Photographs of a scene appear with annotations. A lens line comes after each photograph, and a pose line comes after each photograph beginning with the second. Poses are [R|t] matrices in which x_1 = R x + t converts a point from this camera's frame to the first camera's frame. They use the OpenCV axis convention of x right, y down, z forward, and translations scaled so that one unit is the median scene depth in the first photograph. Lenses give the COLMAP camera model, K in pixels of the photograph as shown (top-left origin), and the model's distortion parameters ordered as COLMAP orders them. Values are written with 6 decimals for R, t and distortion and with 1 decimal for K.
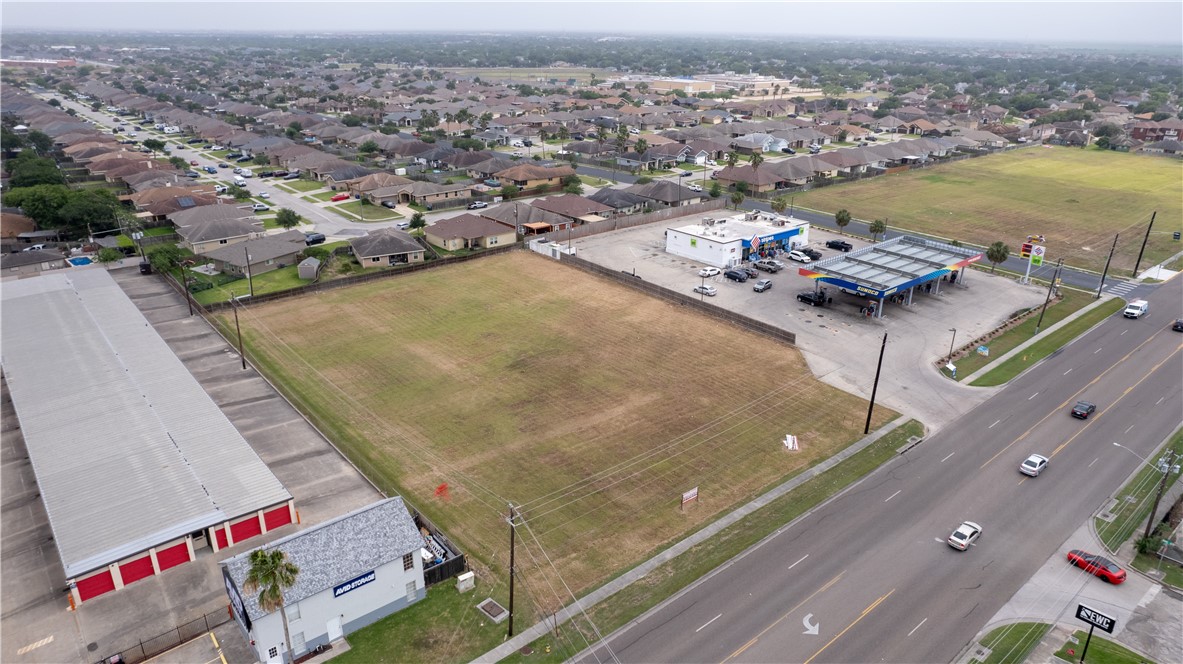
lens RADIAL K [[781.7, 0, 598.9], [0, 781.7, 331.6], [0, 0, 1]] dist [-0.071855, 0.062153]
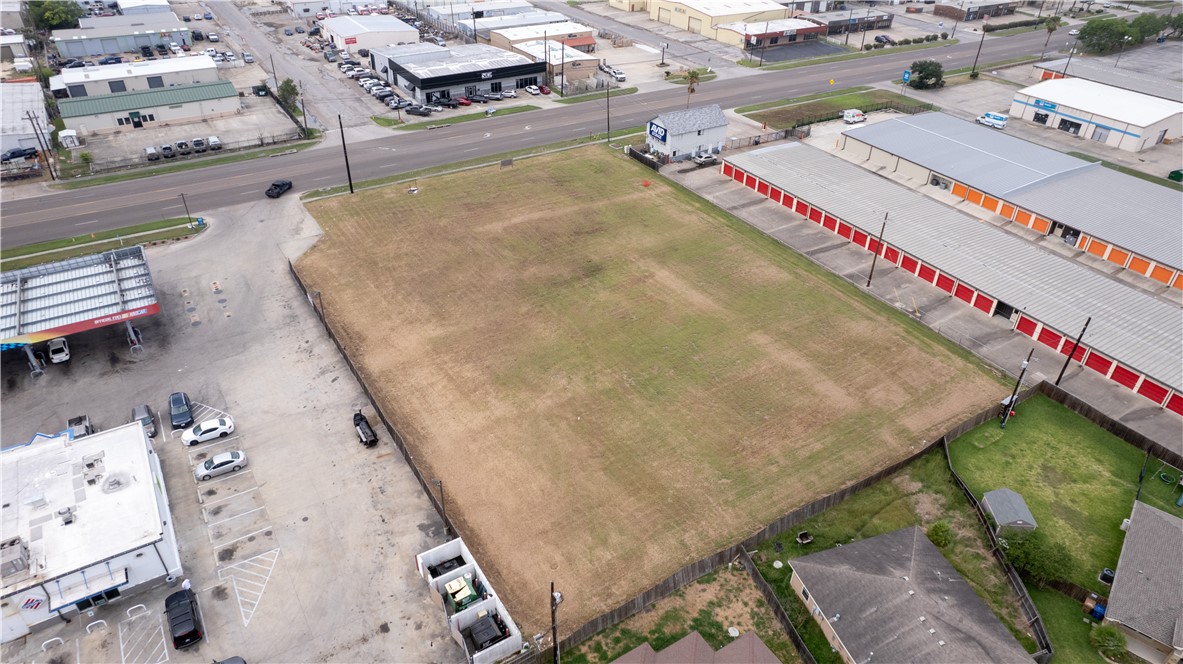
lens RADIAL K [[750.9, 0, 602.2], [0, 750.9, 332.1], [0, 0, 1]] dist [-0.070172, 0.061999]
pose [[-0.990239, -0.105198, 0.091435, -0.173255], [0.016314, 0.564018, 0.825601, -0.572723], [-0.138422, 0.819034, -0.556796, 1.308311]]
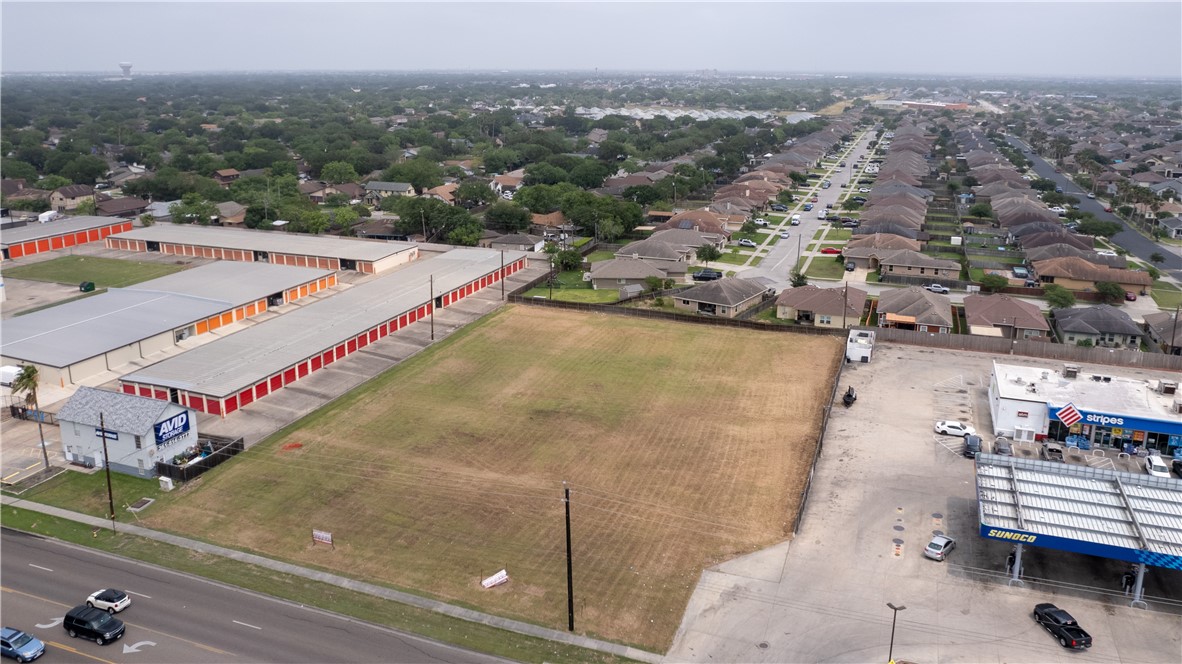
lens RADIAL K [[890.8, 0, 586.6], [0, 890.8, 288.0], [0, 0, 1]] dist [-0.094968, 0.102190]
pose [[0.482833, 0.206366, -0.851049, 0.662933], [-0.320990, 0.945903, 0.047256, -0.138045], [0.814762, 0.250362, 0.522955, 0.362010]]
